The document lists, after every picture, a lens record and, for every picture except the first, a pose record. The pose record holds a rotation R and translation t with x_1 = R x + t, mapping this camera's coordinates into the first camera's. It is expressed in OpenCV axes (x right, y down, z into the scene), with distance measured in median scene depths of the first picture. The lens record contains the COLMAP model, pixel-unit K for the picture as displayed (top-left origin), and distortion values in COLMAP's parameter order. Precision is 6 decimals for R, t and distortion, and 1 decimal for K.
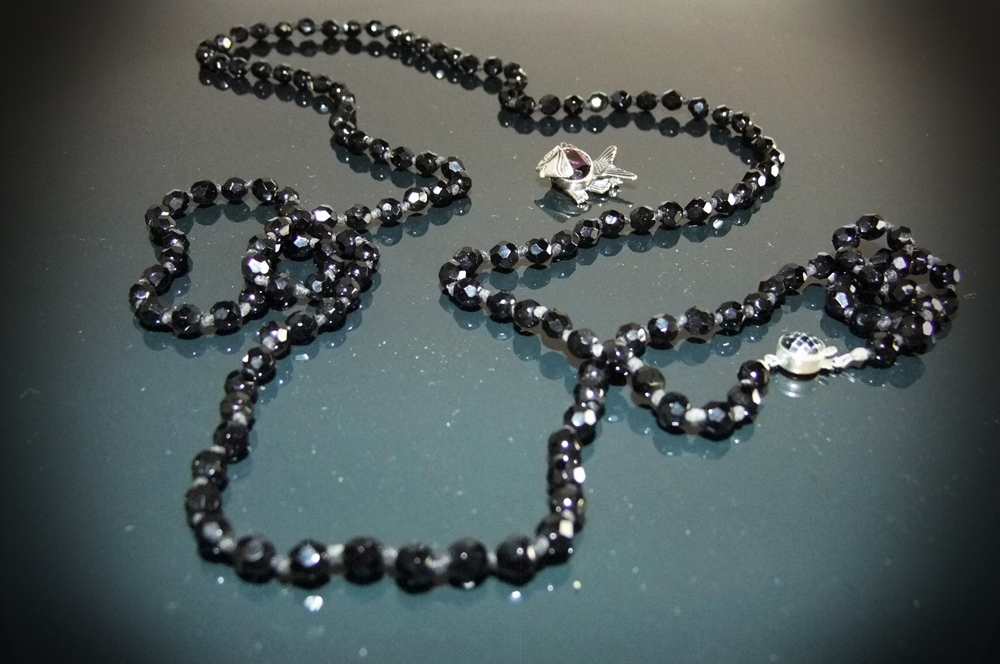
lens RADIAL K [[1178.8, 0, 505.3], [0, 1178.8, 335.5], [0, 0, 1]] dist [-0.060596, 0.000000]
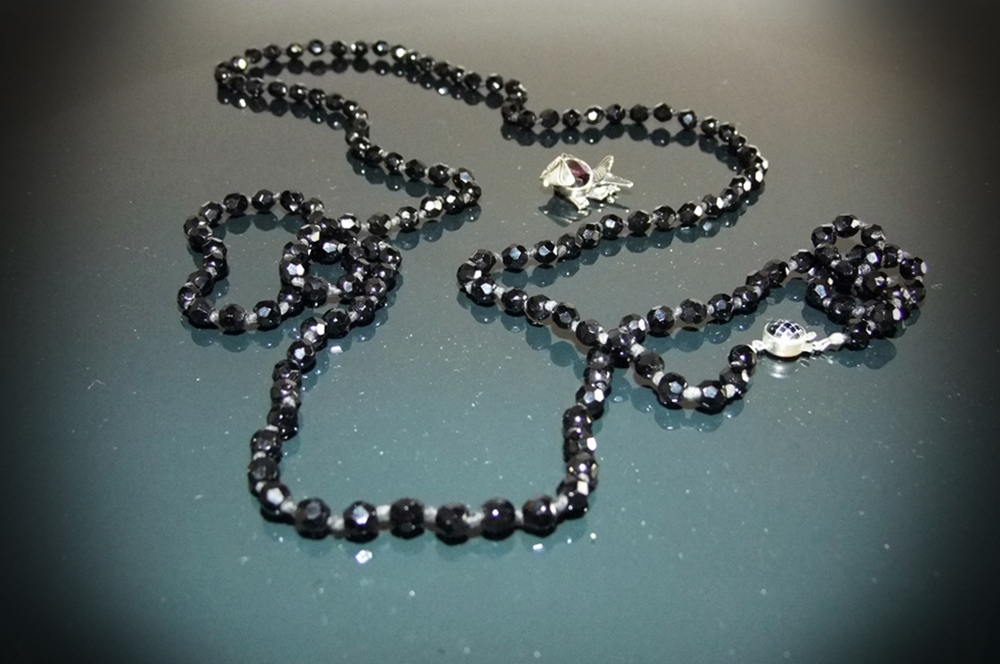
lens RADIAL K [[1178.8, 0, 494.9], [0, 1178.8, 328.8], [0, 0, 1]] dist [-0.060596, 0.000000]
pose [[0.999890, -0.014848, 0.000142, -0.022241], [0.014849, 0.999794, -0.013833, 0.015521], [0.000063, 0.013833, 0.999904, -0.109747]]
